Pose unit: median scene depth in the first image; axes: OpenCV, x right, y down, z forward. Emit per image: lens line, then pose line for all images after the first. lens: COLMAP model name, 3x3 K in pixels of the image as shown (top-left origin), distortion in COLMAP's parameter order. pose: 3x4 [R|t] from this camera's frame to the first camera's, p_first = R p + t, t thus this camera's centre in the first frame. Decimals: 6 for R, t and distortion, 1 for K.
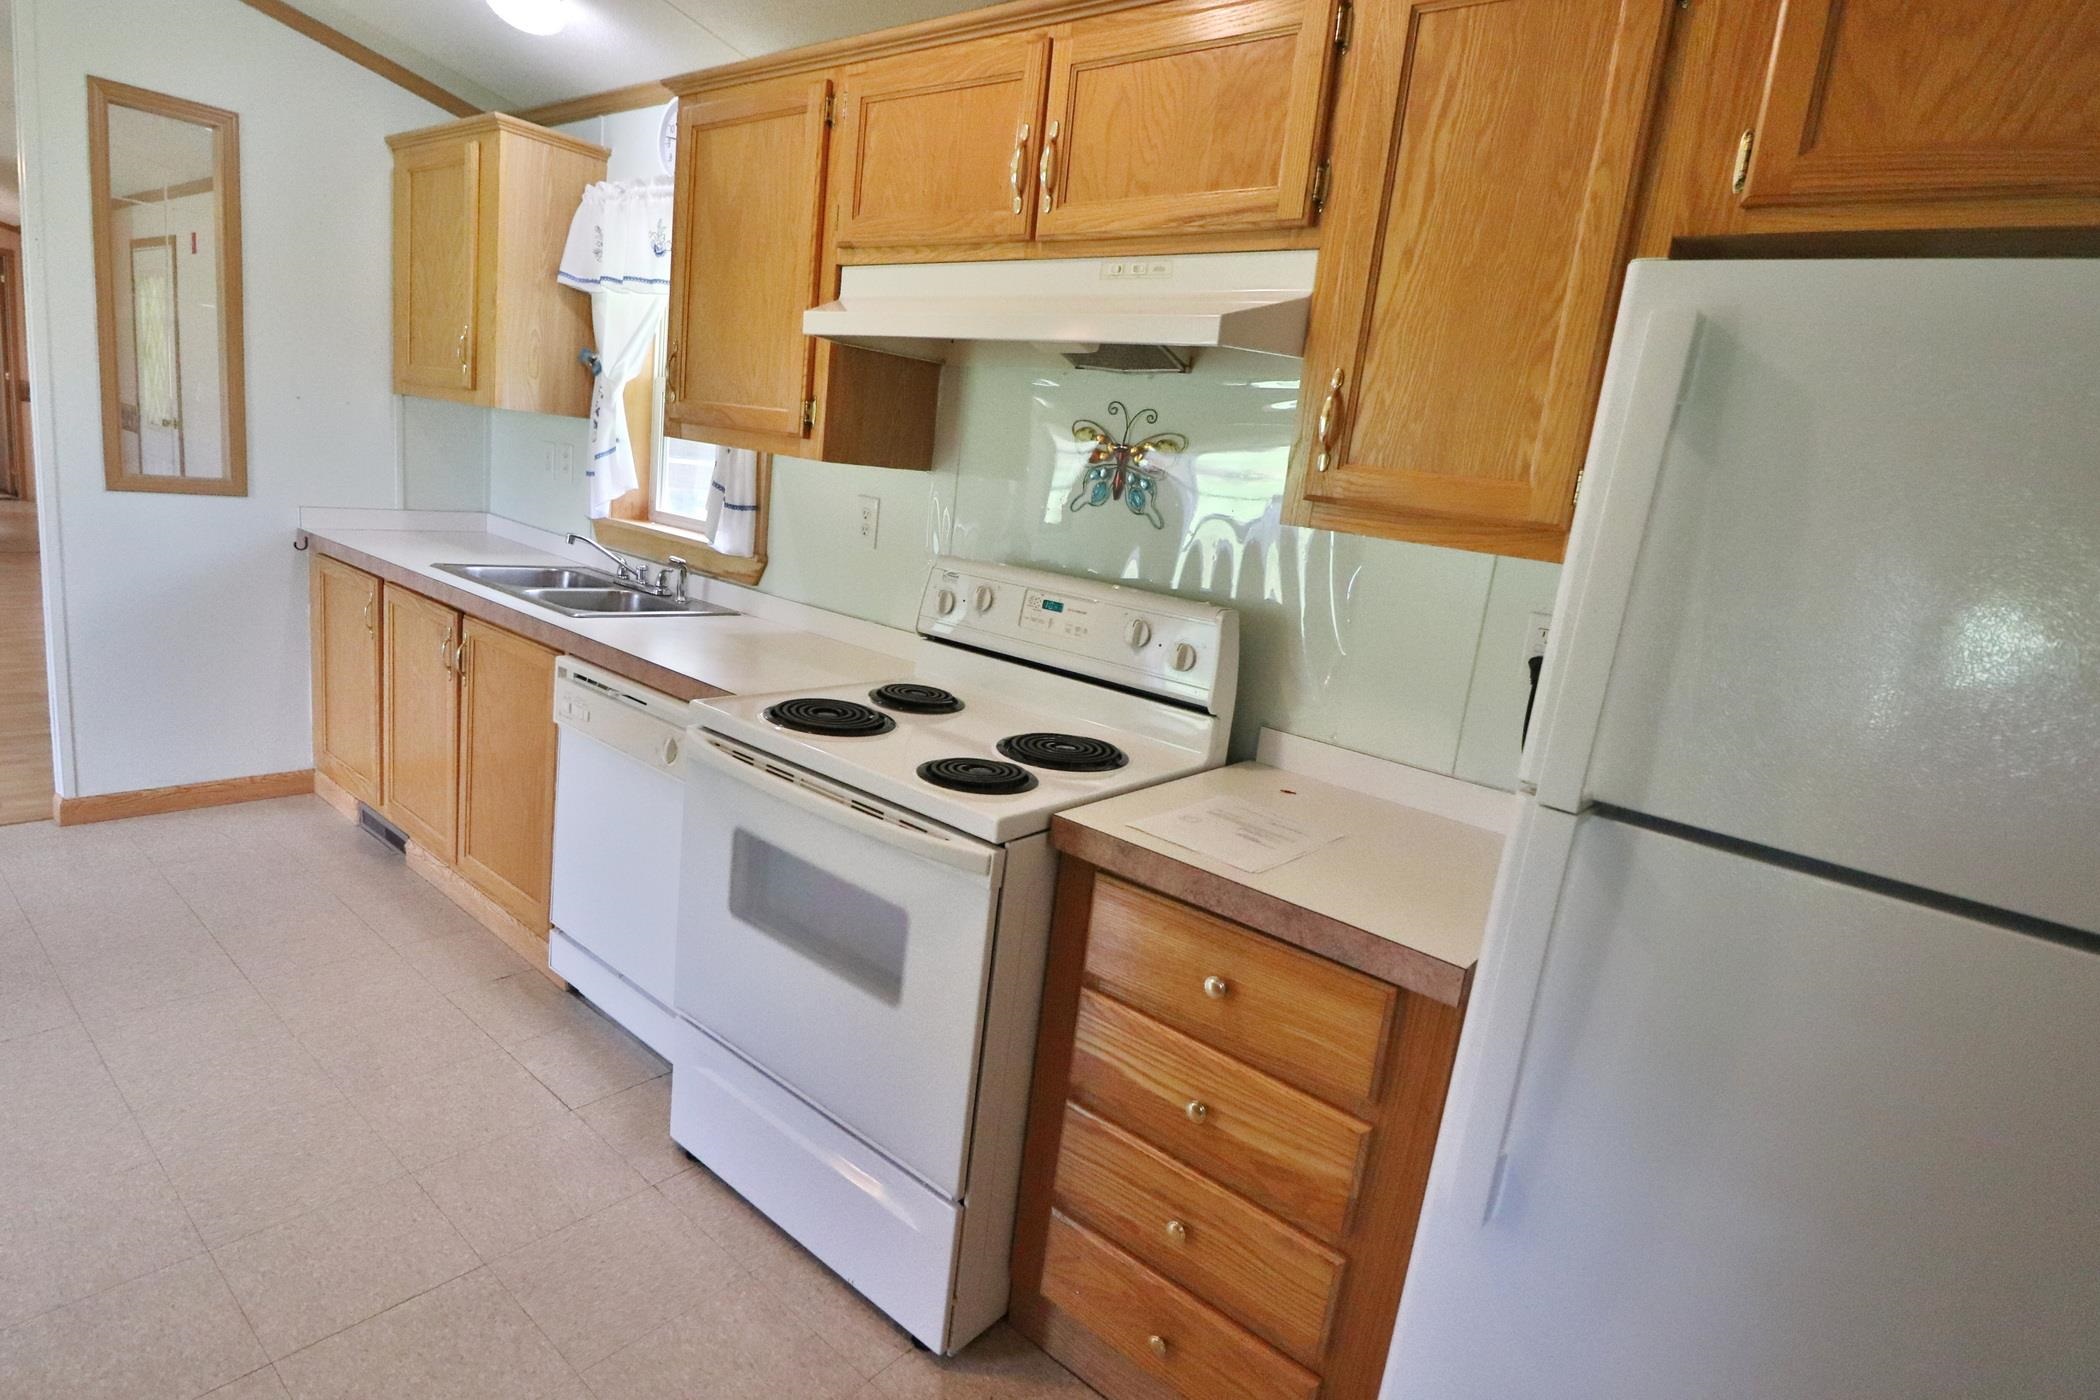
lens RADIAL K [[1086.8, 0, 1060.7], [0, 1086.8, 691.9], [0, 0, 1]] dist [0.002848, -0.013298]
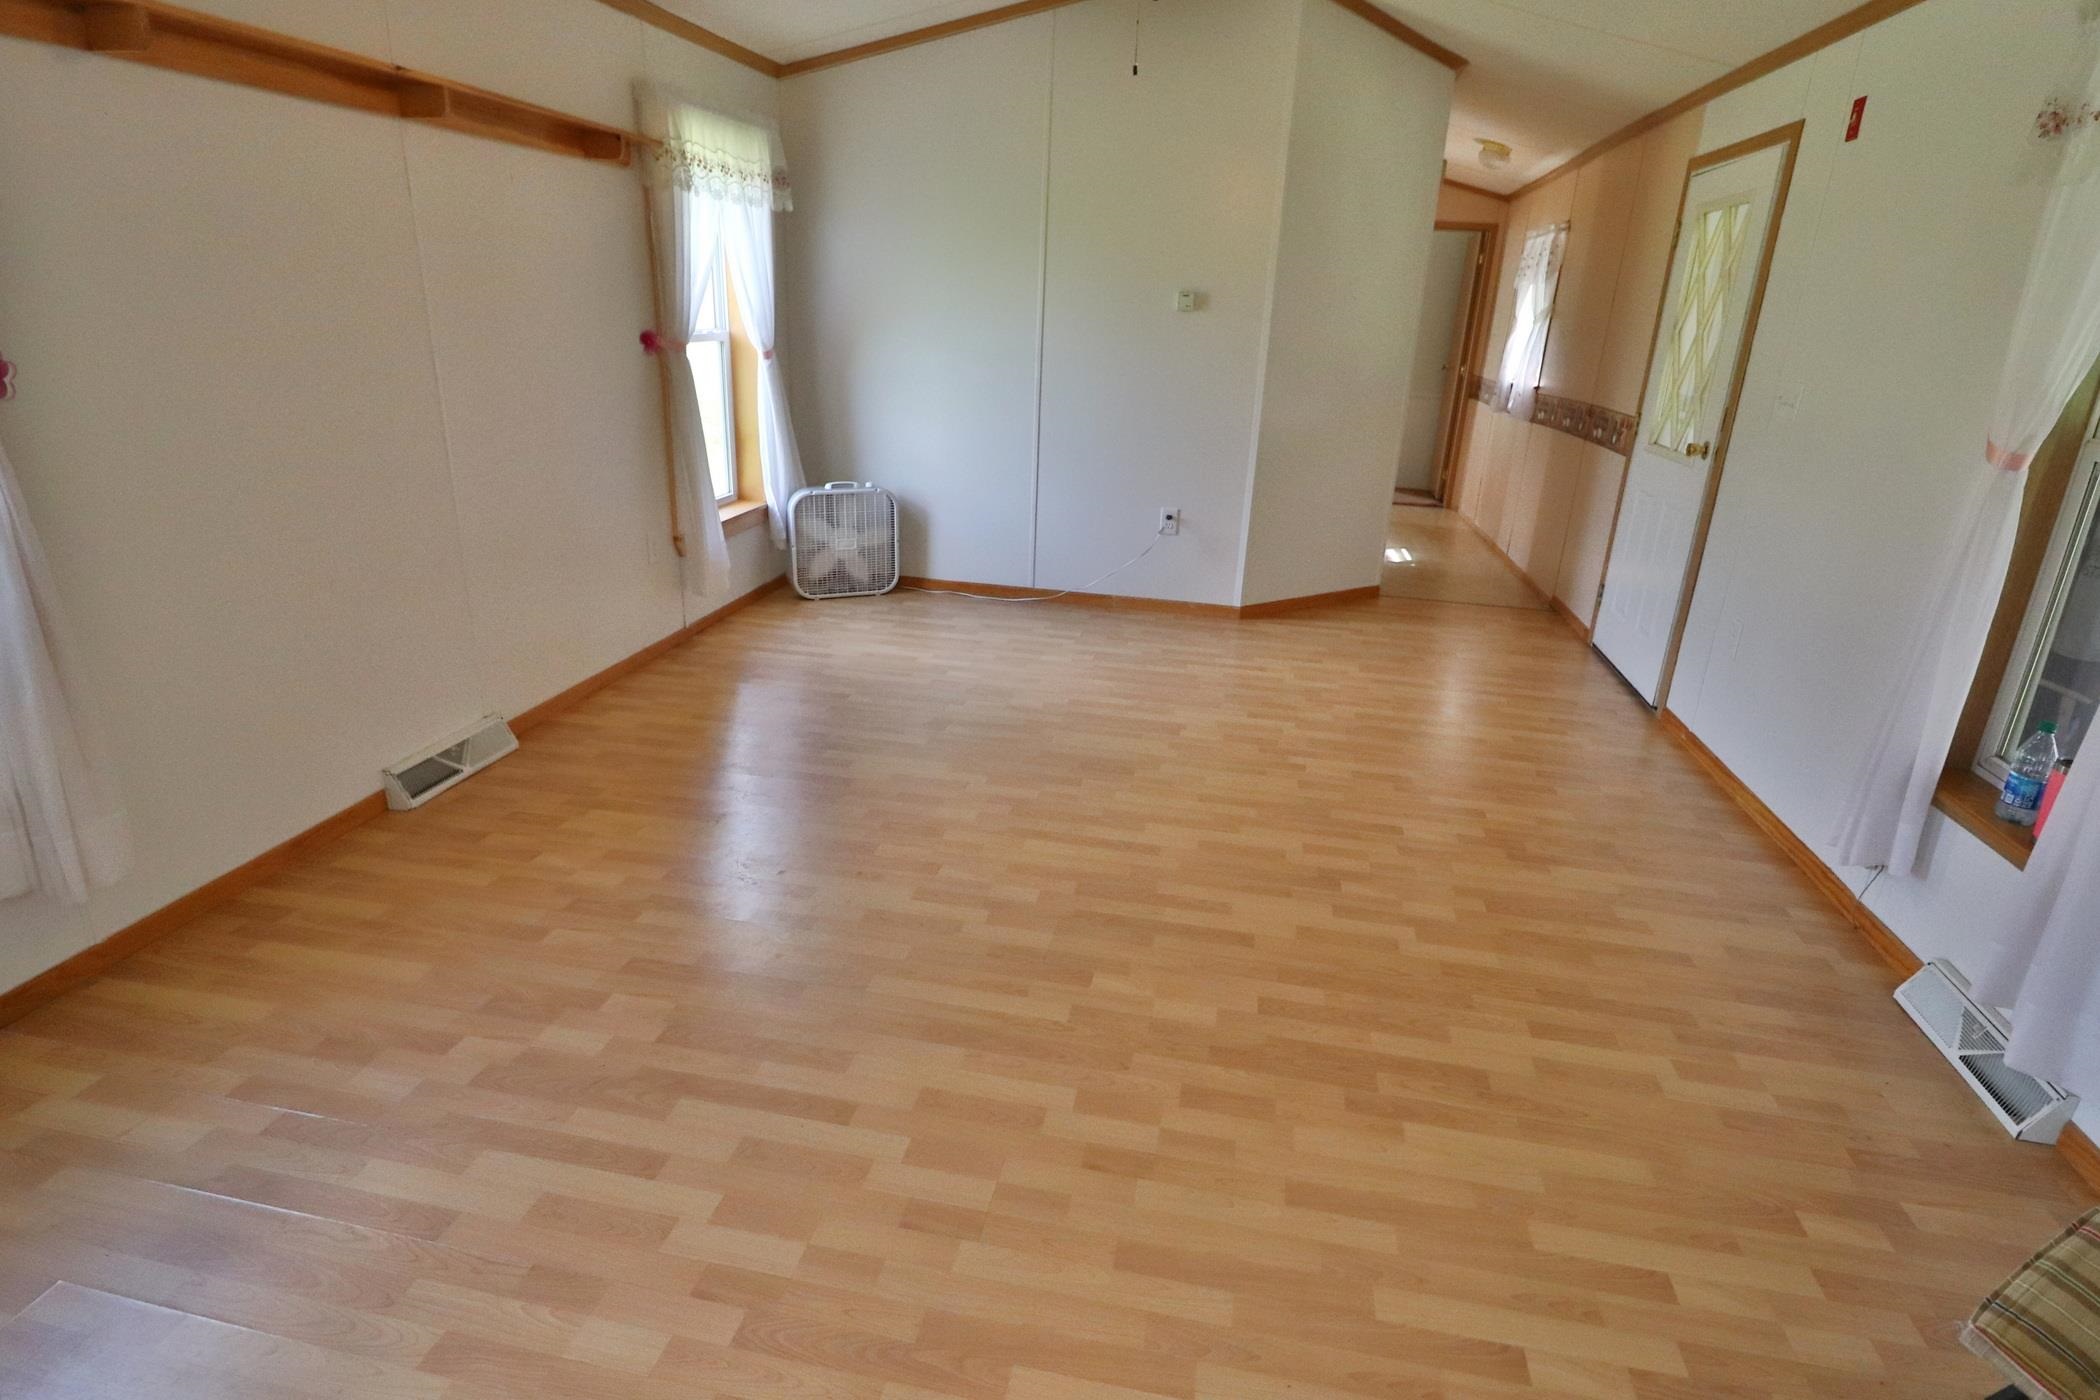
lens RADIAL K [[1086.8, 0, 1062.6], [0, 1086.8, 693.0], [0, 0, 1]] dist [0.002848, -0.013298]
pose [[0.484849, 0.199502, -0.851540, -0.985648], [-0.168372, 0.976715, 0.132961, -0.297585], [0.858238, 0.078909, 0.507150, 0.854930]]
